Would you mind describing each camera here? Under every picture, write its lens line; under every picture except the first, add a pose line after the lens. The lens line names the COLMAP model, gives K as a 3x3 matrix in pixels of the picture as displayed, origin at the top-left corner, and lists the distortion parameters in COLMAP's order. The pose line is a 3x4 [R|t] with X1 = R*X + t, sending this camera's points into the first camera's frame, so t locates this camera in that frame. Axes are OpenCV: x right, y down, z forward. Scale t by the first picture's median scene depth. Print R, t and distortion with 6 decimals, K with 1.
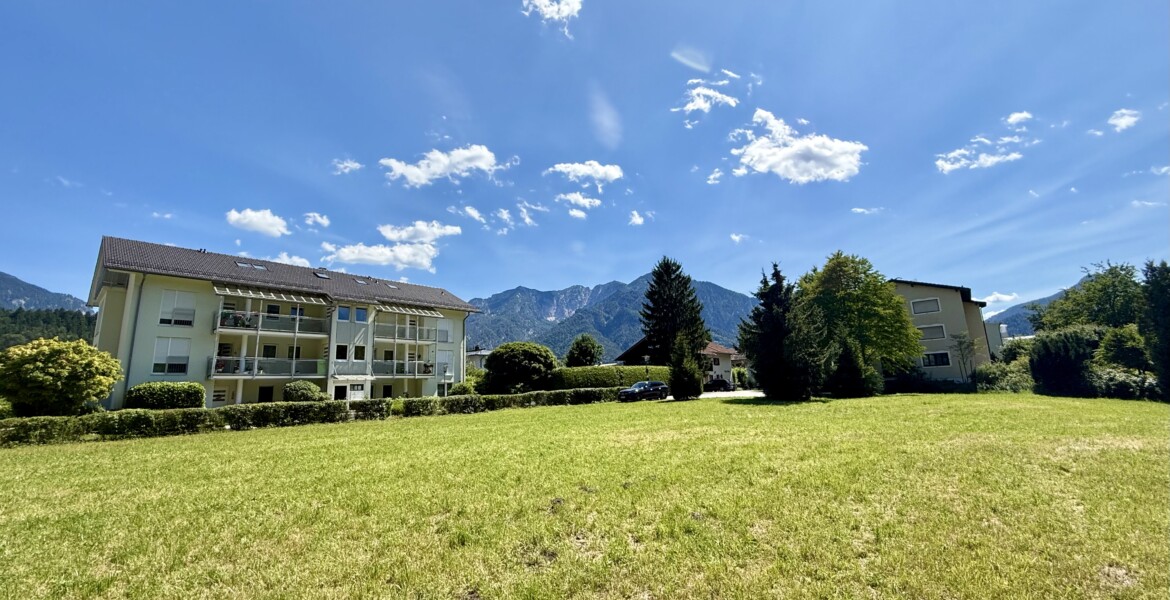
lens RADIAL K [[471.4, 0, 585.0], [0, 471.4, 300.0], [0, 0, 1]] dist [-0.002293, -0.000252]
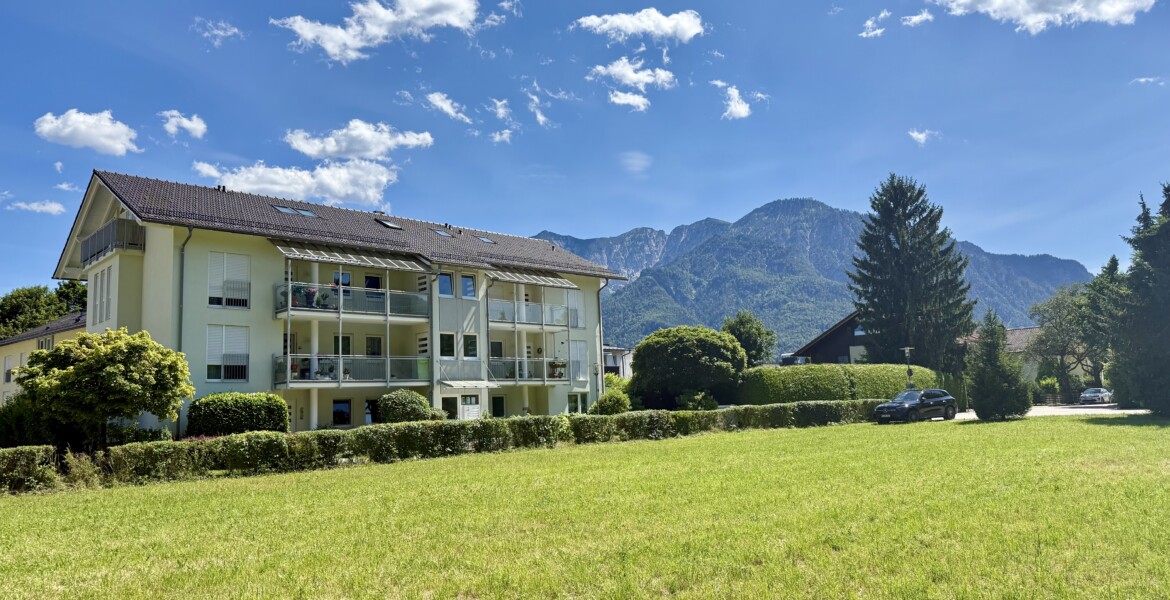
lens RADIAL K [[816.8, 0, 542.3], [0, 816.8, 317.0], [0, 0, 1]] dist [0.092322, -0.171989]
pose [[0.996083, -0.012601, -0.087521, -0.265090], [0.019395, 0.996826, 0.077218, -0.009178], [0.086271, -0.078613, 0.993165, -0.077967]]
